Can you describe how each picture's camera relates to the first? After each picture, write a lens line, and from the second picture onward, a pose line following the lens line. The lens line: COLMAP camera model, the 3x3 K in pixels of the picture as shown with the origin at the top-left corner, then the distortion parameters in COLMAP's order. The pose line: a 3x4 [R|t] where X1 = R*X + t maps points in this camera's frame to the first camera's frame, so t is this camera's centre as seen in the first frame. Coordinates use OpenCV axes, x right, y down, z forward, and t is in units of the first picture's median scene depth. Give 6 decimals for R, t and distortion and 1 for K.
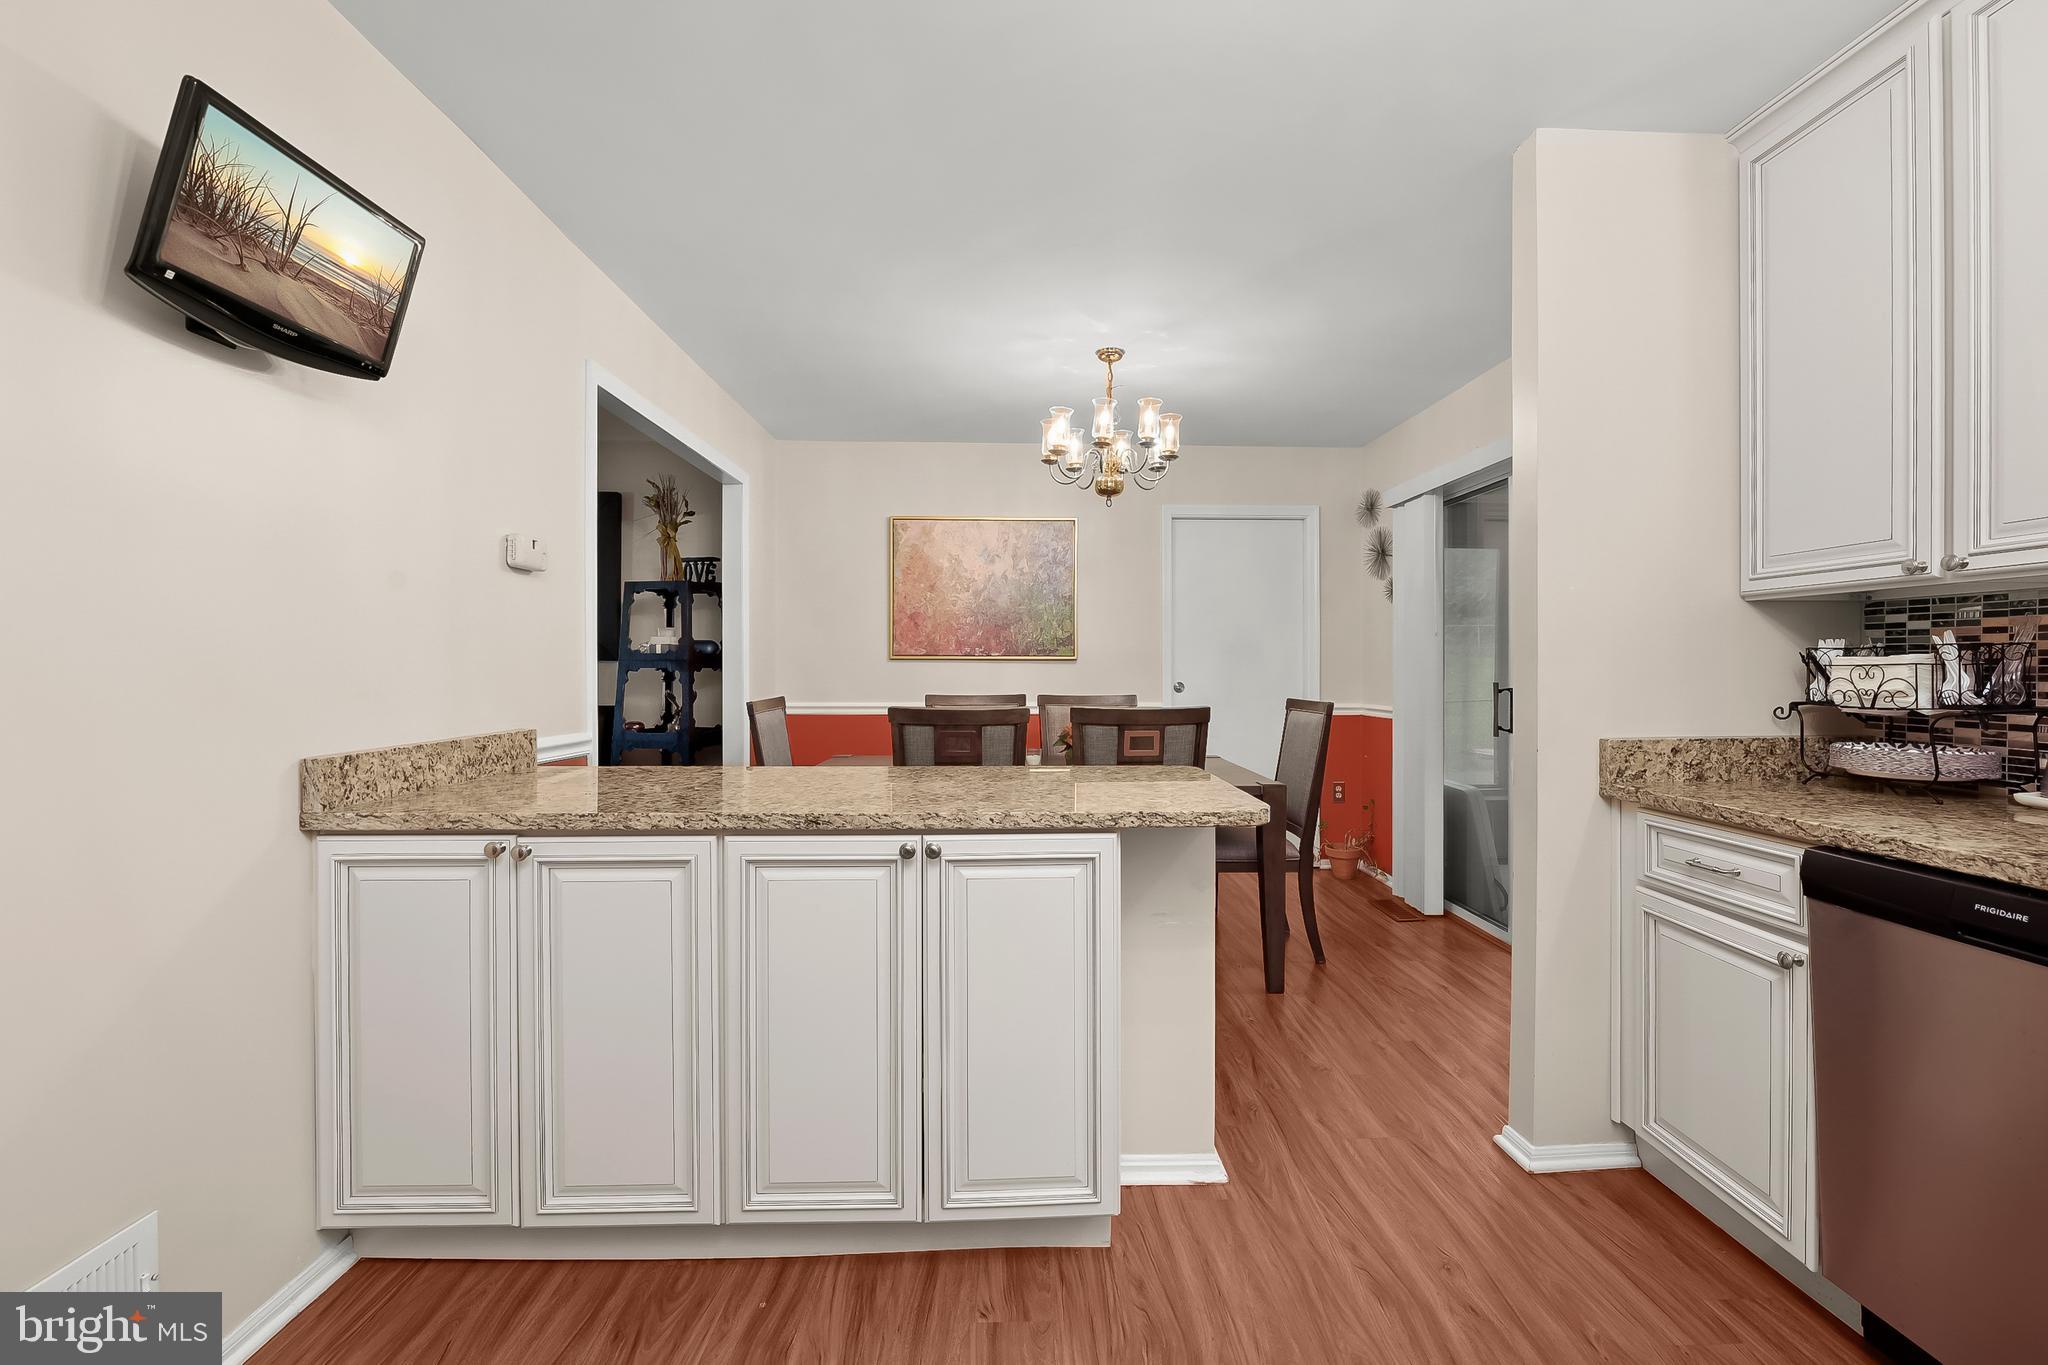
lens RADIAL K [[840.2, 0, 1036.1], [0, 840.2, 678.0], [0, 0, 1]] dist [-0.002382, 0.001047]
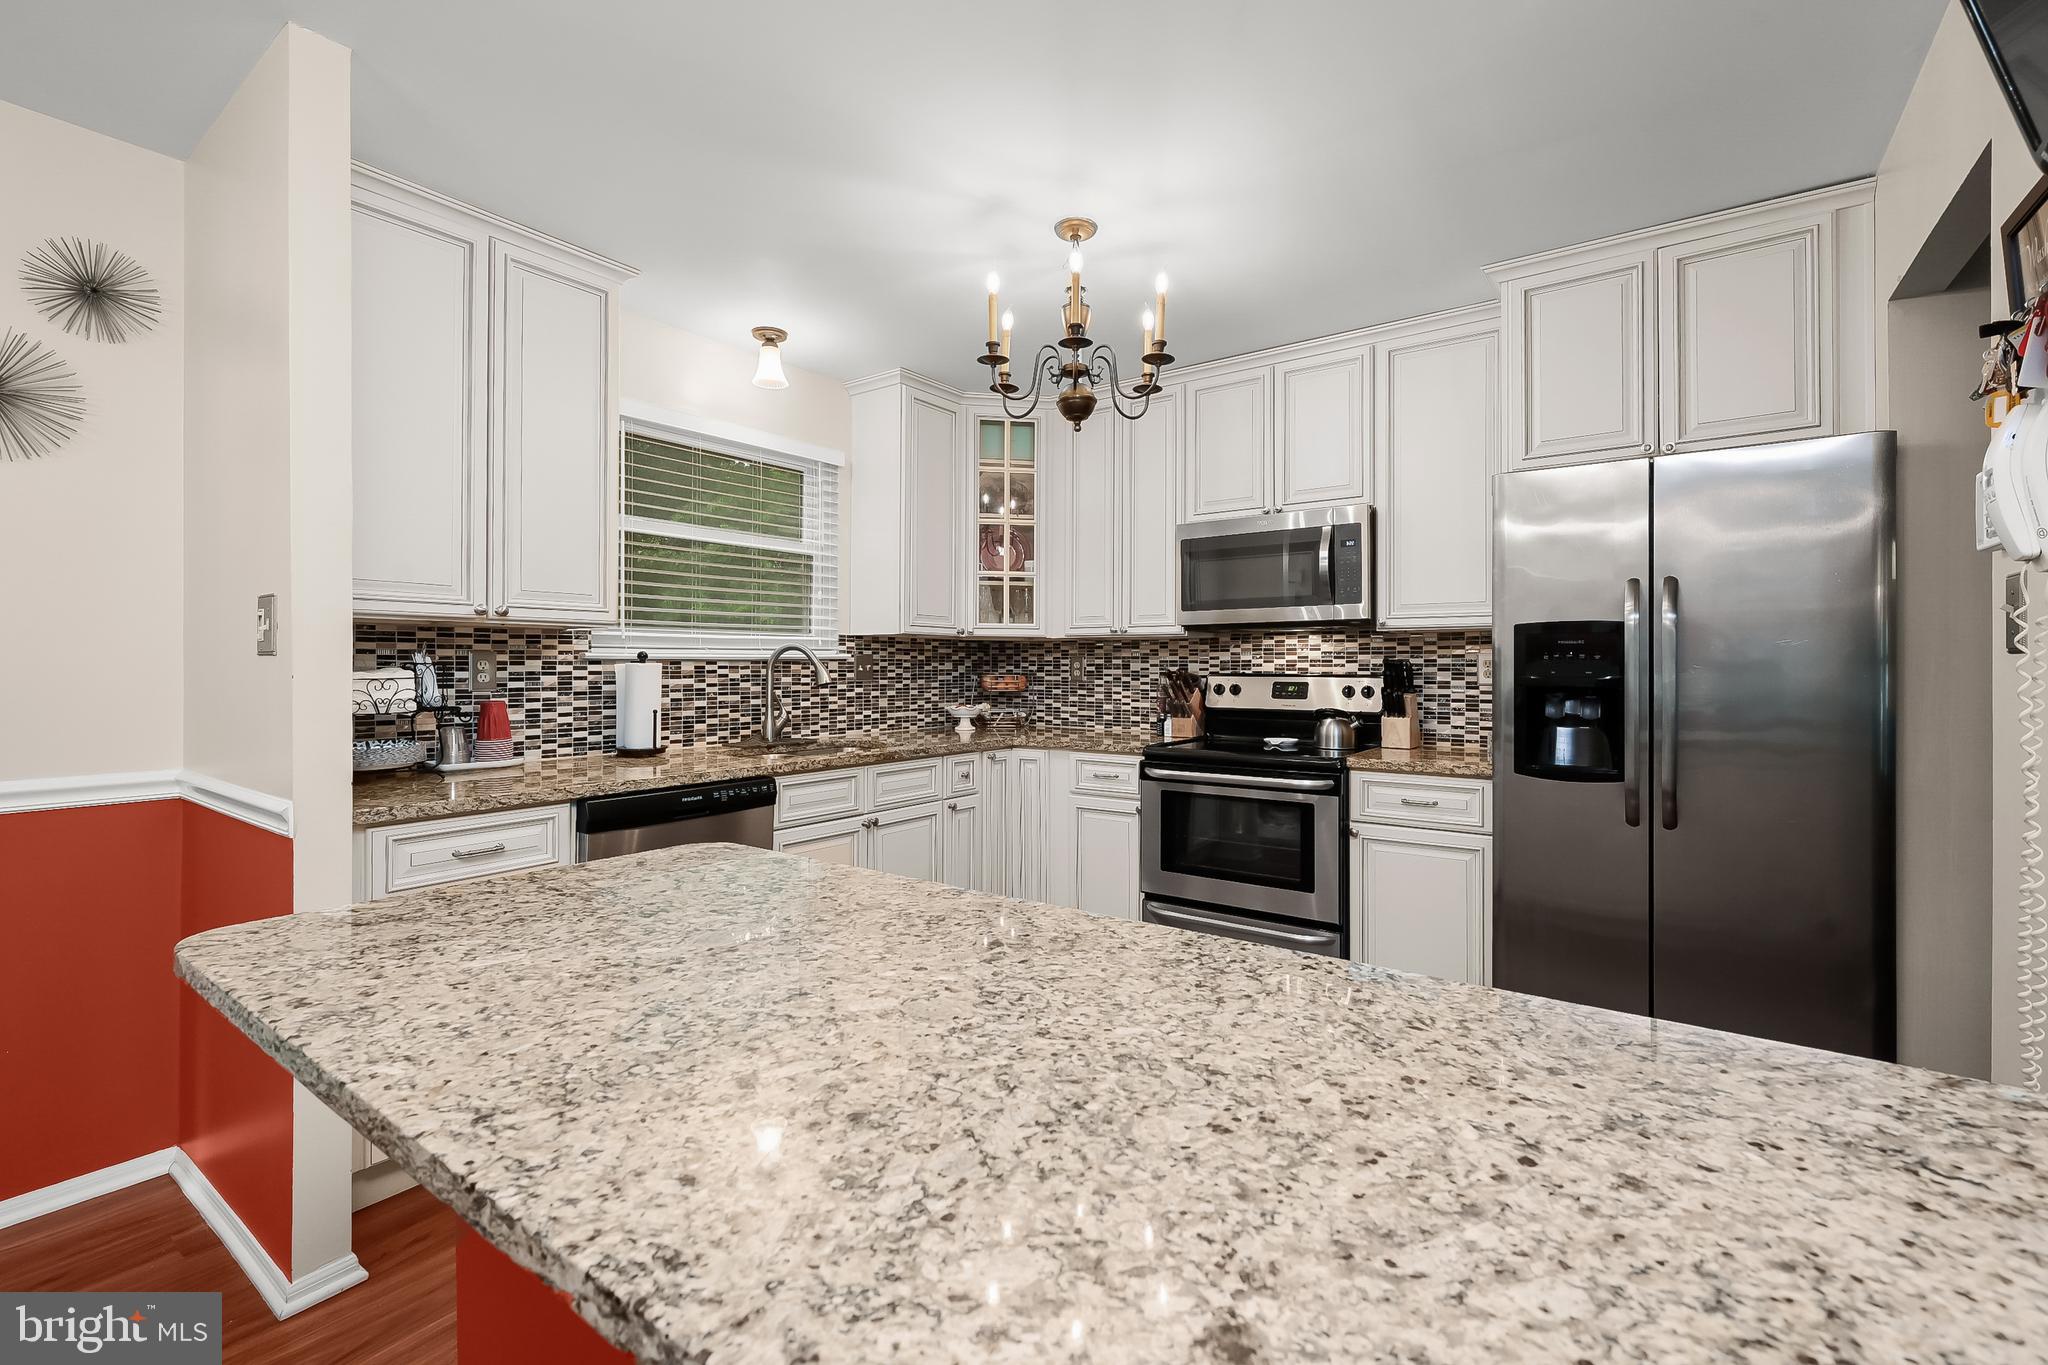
lens RADIAL K [[885.2, 0, 1034.2], [0, 885.2, 665.5], [0, 0, 1]] dist [-0.003933, 0.003469]
pose [[-0.787189, -0.002858, 0.616705, -0.493445], [0.005628, 0.999914, 0.011818, -0.039856], [-0.616686, 0.012773, -0.787106, 1.272147]]
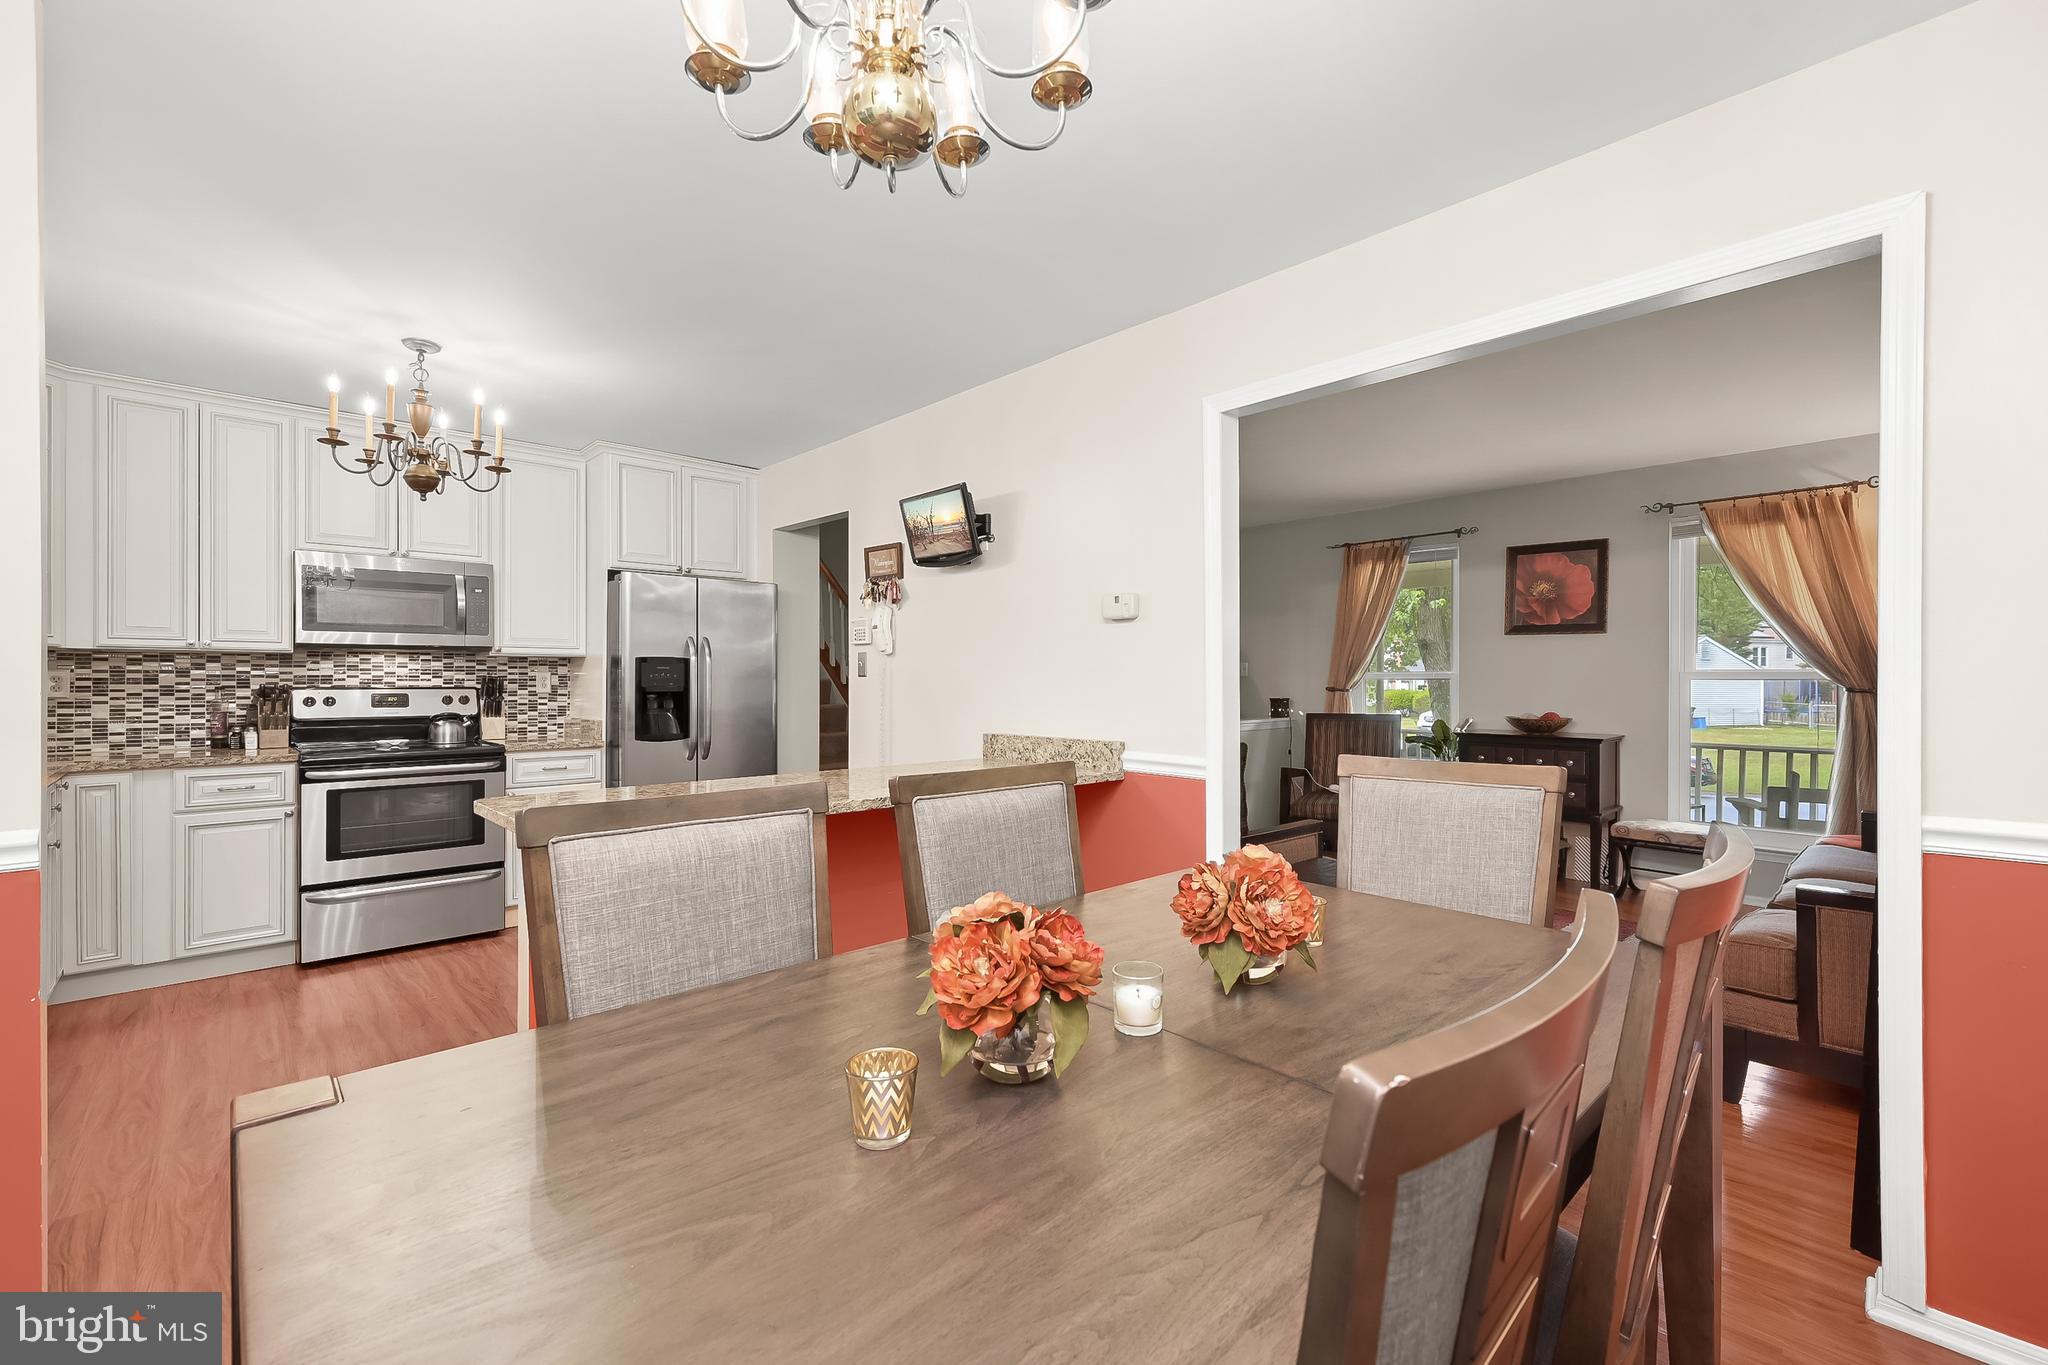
lens RADIAL K [[885.2, 0, 1033.8], [0, 885.2, 682.1], [0, 0, 1]] dist [-0.003933, 0.003469]
pose [[-0.755977, -0.001166, -0.654597, 0.448542], [-0.011130, 0.999877, 0.011072, -0.051955], [0.654504, 0.015656, -0.755897, 2.221746]]
